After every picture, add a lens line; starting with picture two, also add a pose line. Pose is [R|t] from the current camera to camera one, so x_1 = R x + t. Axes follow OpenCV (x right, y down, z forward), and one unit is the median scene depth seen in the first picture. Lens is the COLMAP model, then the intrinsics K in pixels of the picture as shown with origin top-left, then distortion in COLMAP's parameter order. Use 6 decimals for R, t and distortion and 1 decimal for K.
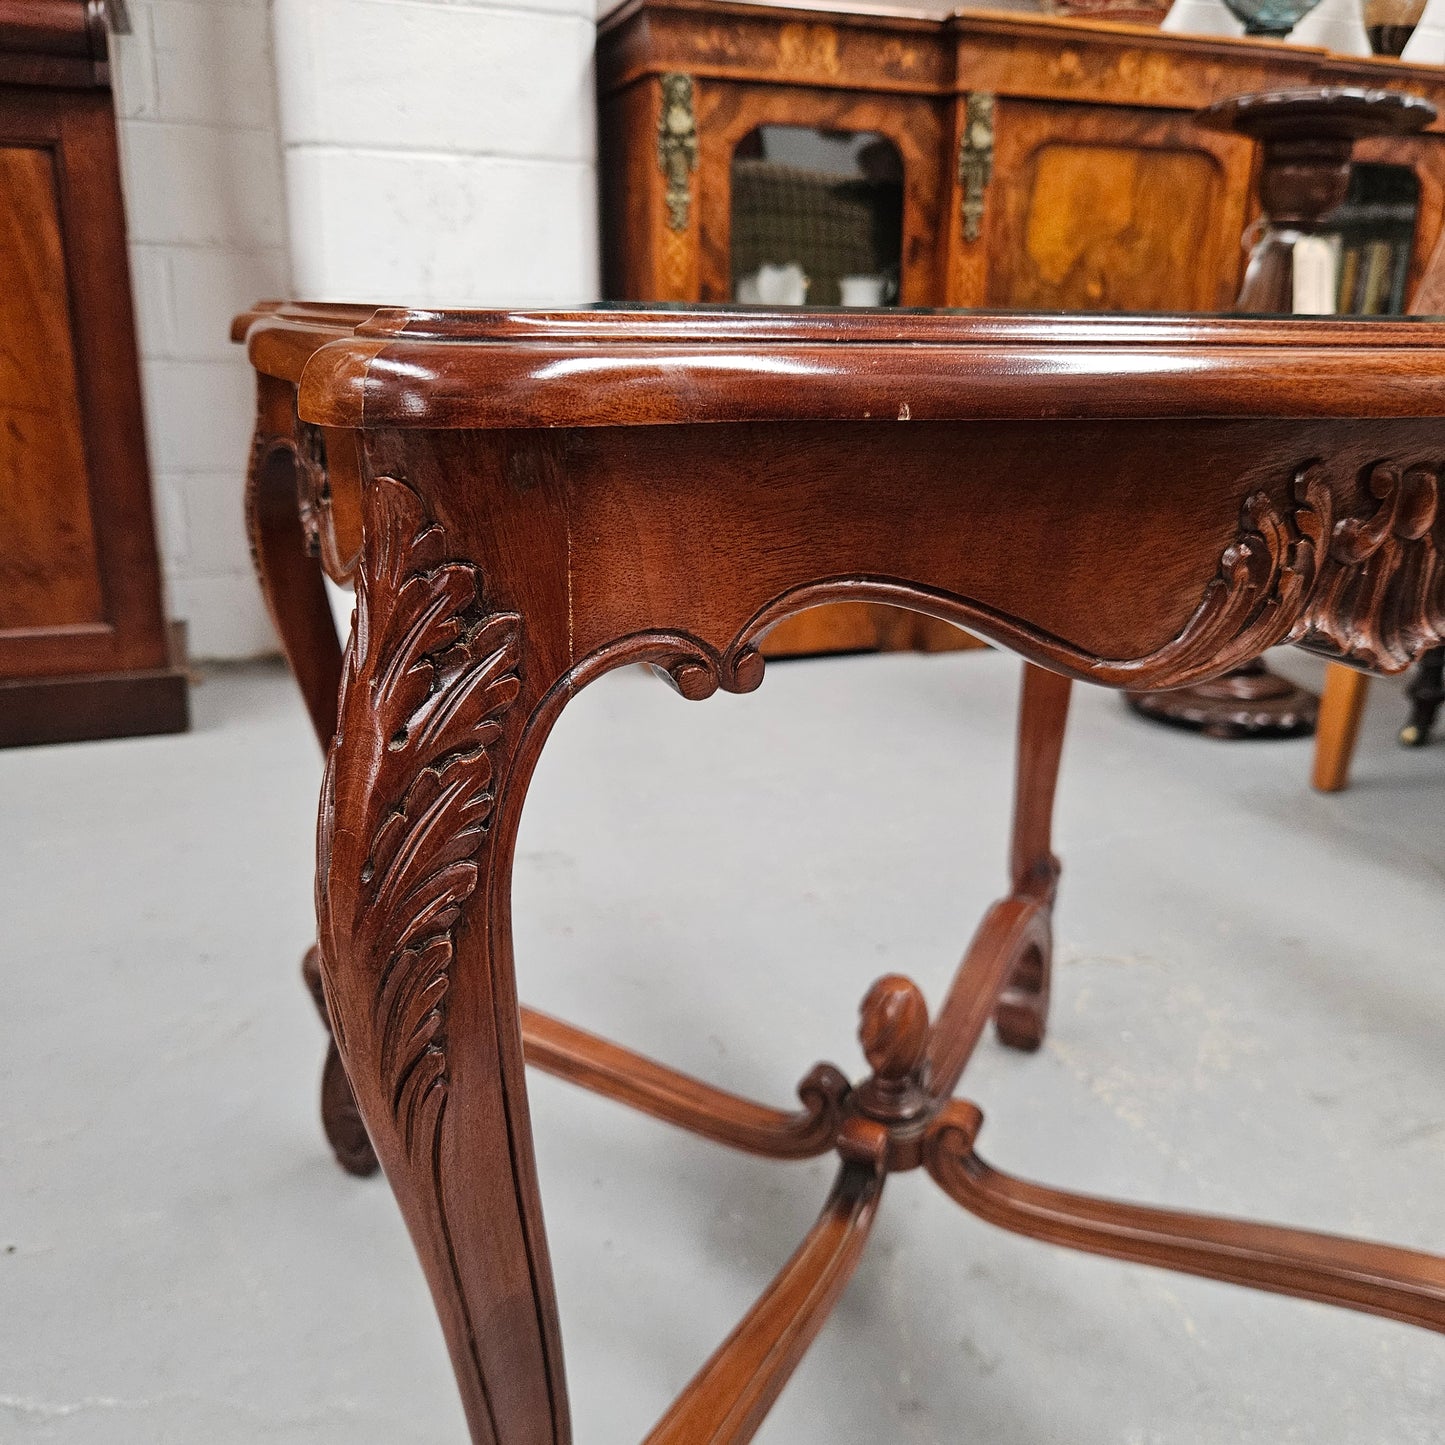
lens RADIAL K [[1320.1, 0, 722.5], [0, 1320.1, 718.7], [0, 0, 1]] dist [0.055910, -0.069301]
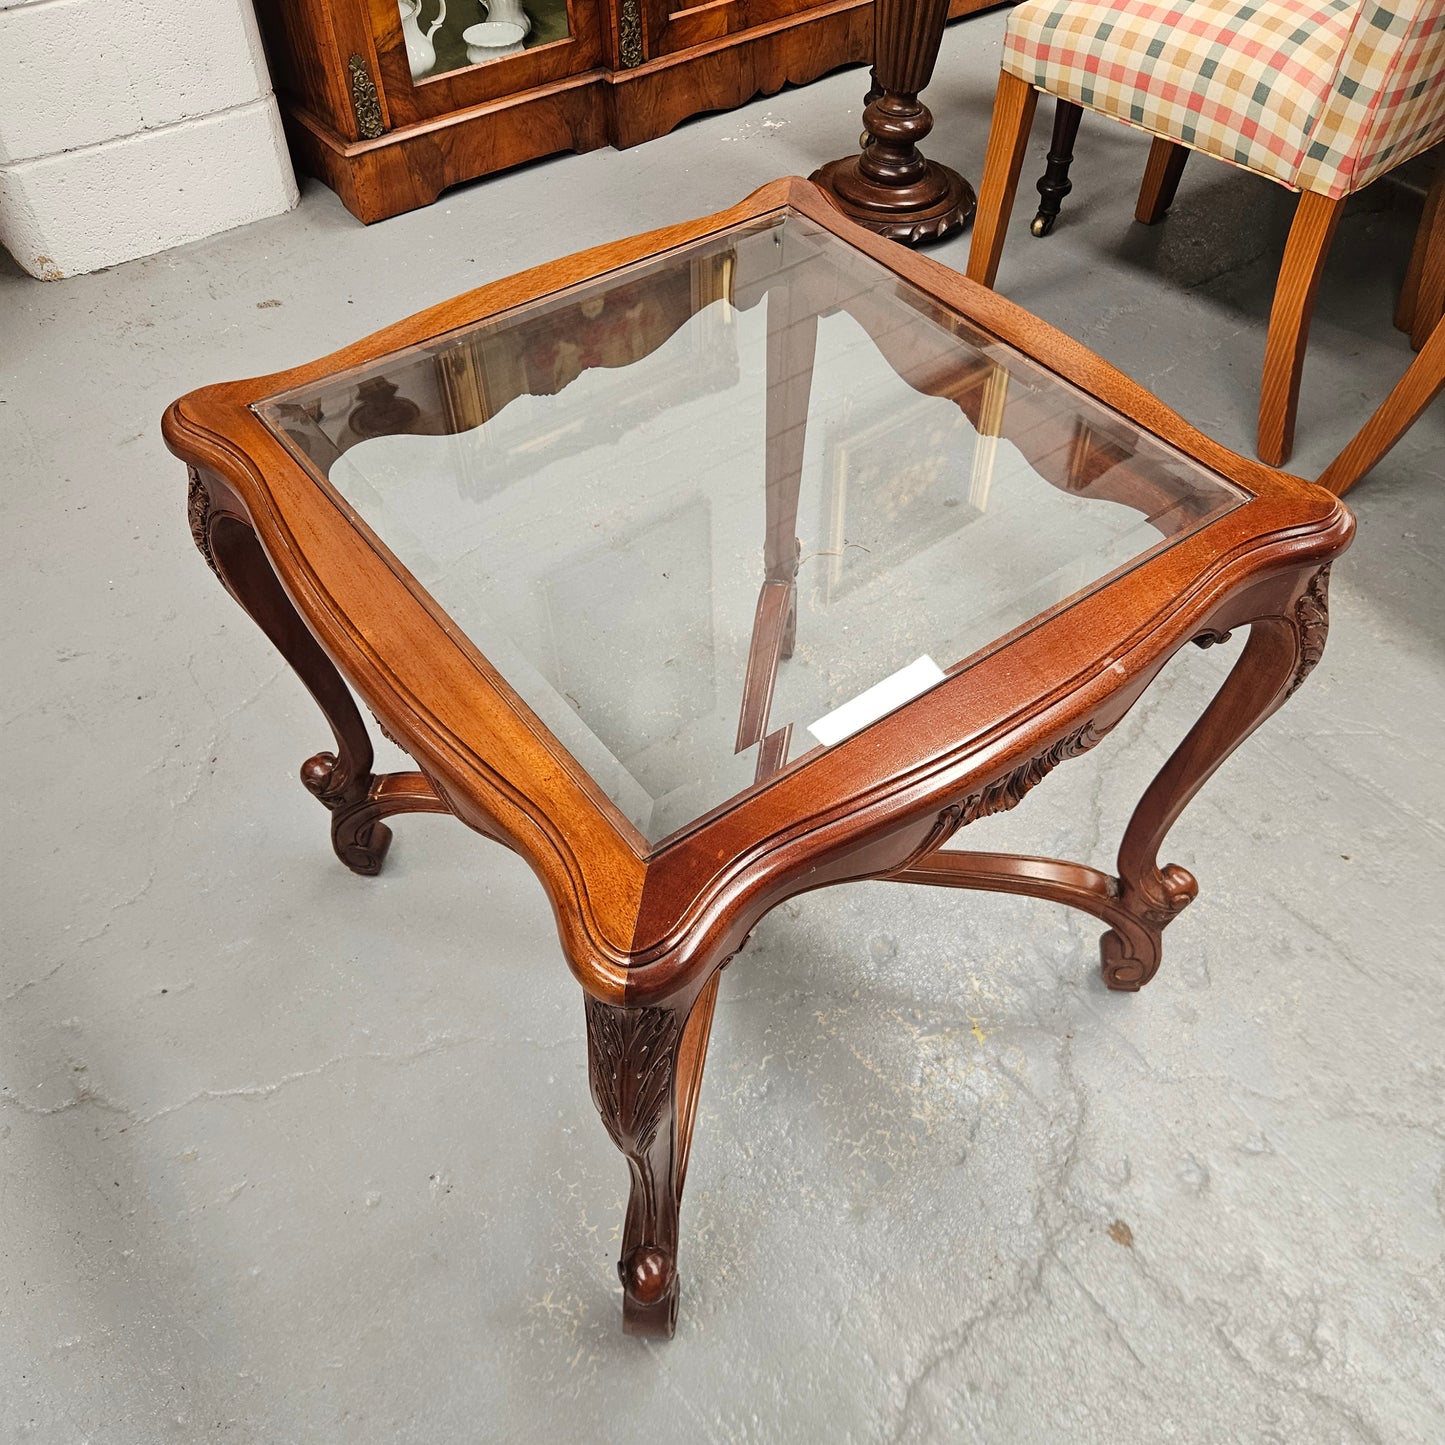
lens RADIAL K [[1311.6, 0, 719.7], [0, 1311.6, 683.4], [0, 0, 1]] dist [0.056521, -0.032819]
pose [[0.960540, -0.213206, 0.178620, -0.062702], [0.094585, 0.854308, 0.511088, -0.297849], [-0.261564, -0.474026, 0.840764, -0.125027]]
